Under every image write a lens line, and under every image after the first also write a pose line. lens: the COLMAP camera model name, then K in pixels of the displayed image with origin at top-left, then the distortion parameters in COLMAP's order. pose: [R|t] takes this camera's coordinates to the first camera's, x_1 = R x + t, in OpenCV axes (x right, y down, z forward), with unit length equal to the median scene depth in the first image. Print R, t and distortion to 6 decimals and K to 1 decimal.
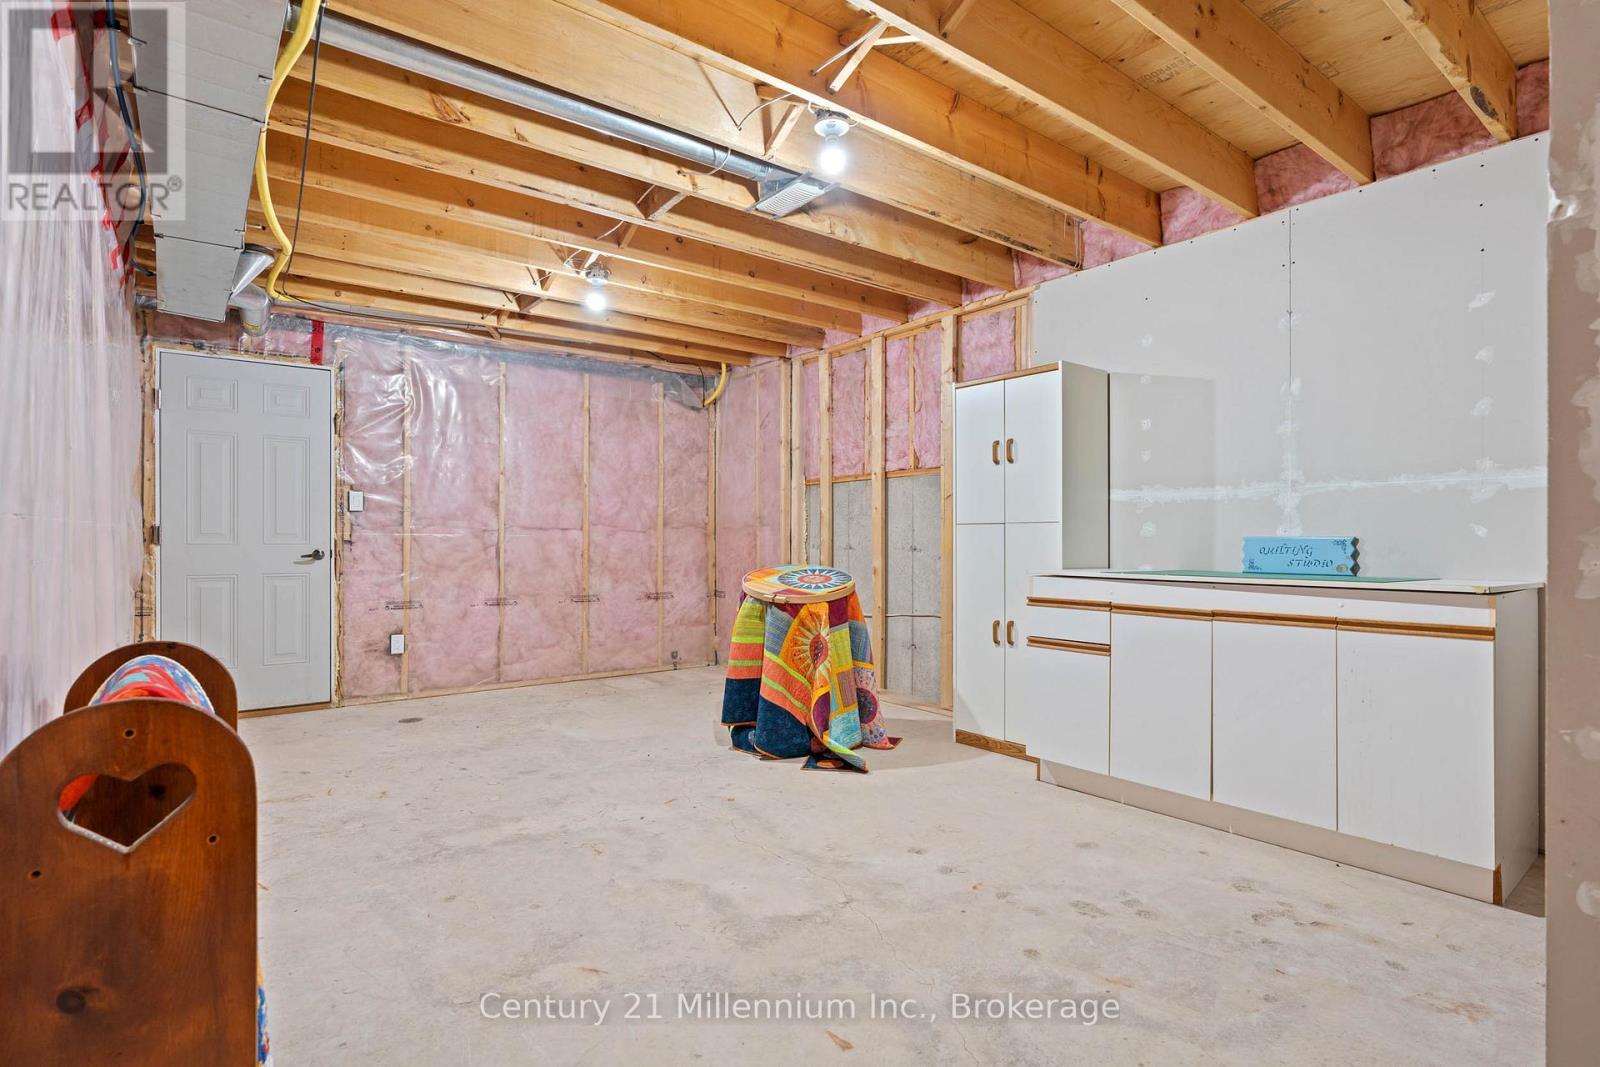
lens RADIAL K [[810.1, 0, 804.7], [0, 810.1, 539.7], [0, 0, 1]] dist [-0.000891, -0.000030]
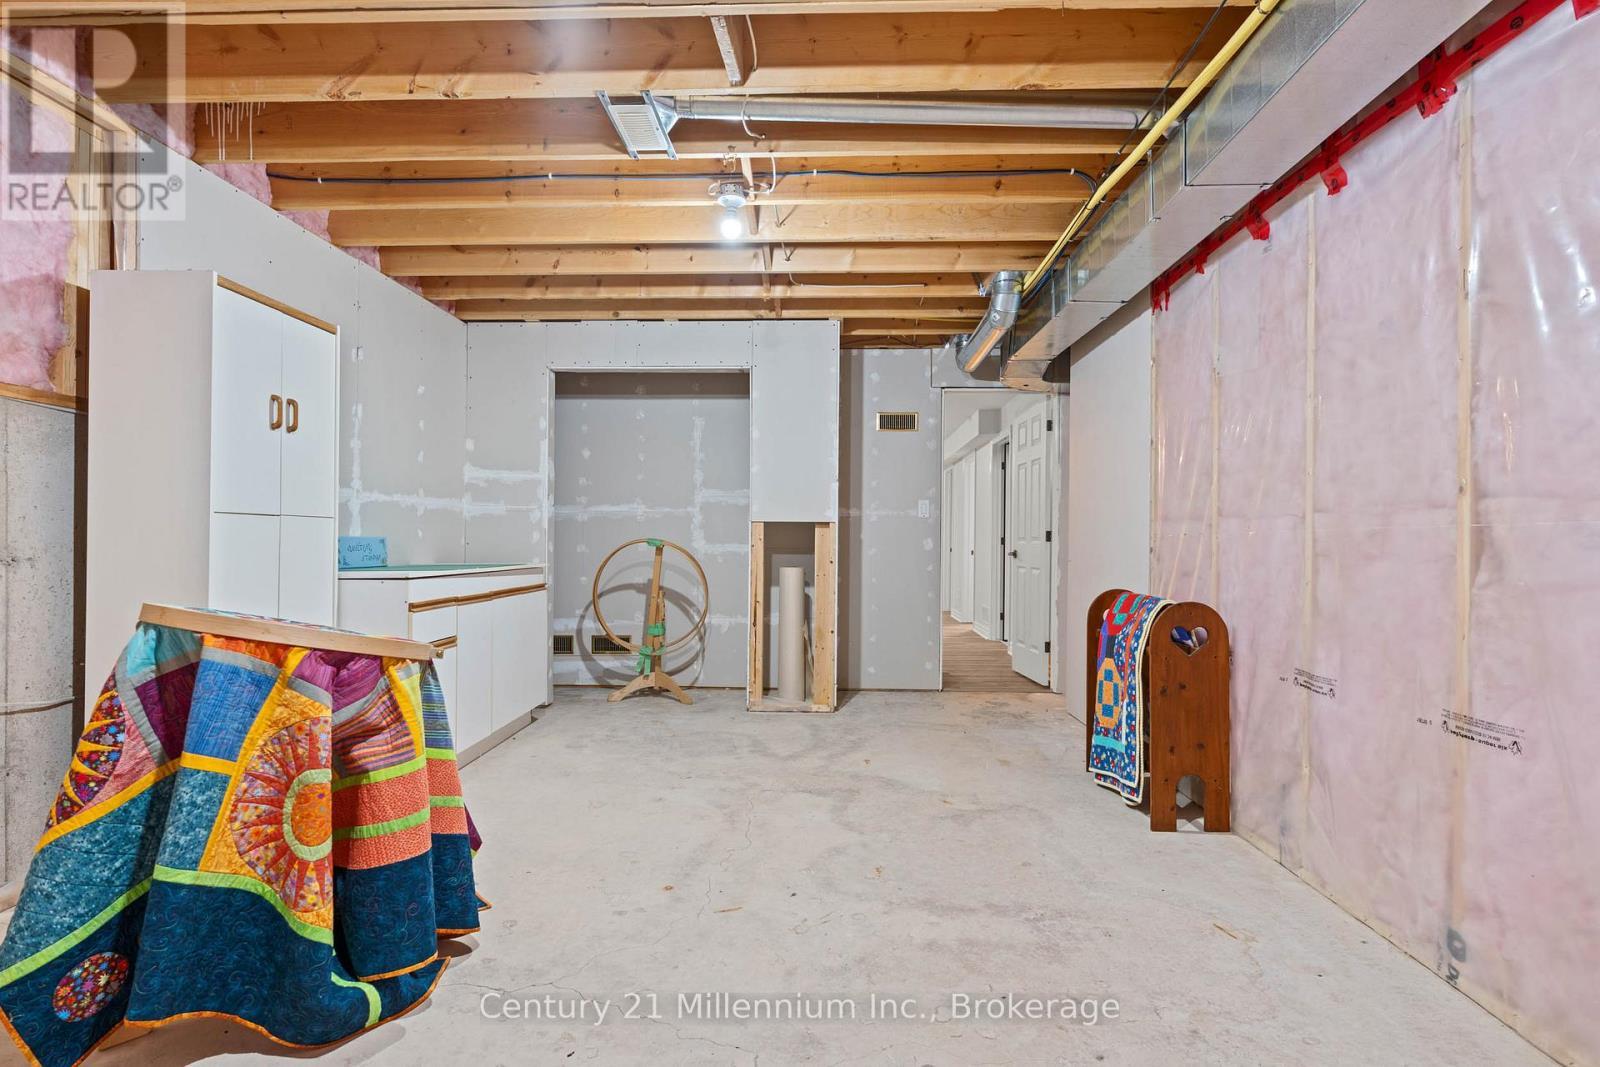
lens RADIAL K [[810.1, 0, 804.6], [0, 810.1, 539.5], [0, 0, 1]] dist [-0.000891, -0.000030]
pose [[-0.770629, -0.004200, 0.637271, -0.773816], [-0.008631, 0.999955, -0.003846, 0.000383], [-0.637226, -0.008464, -0.770631, 1.747601]]
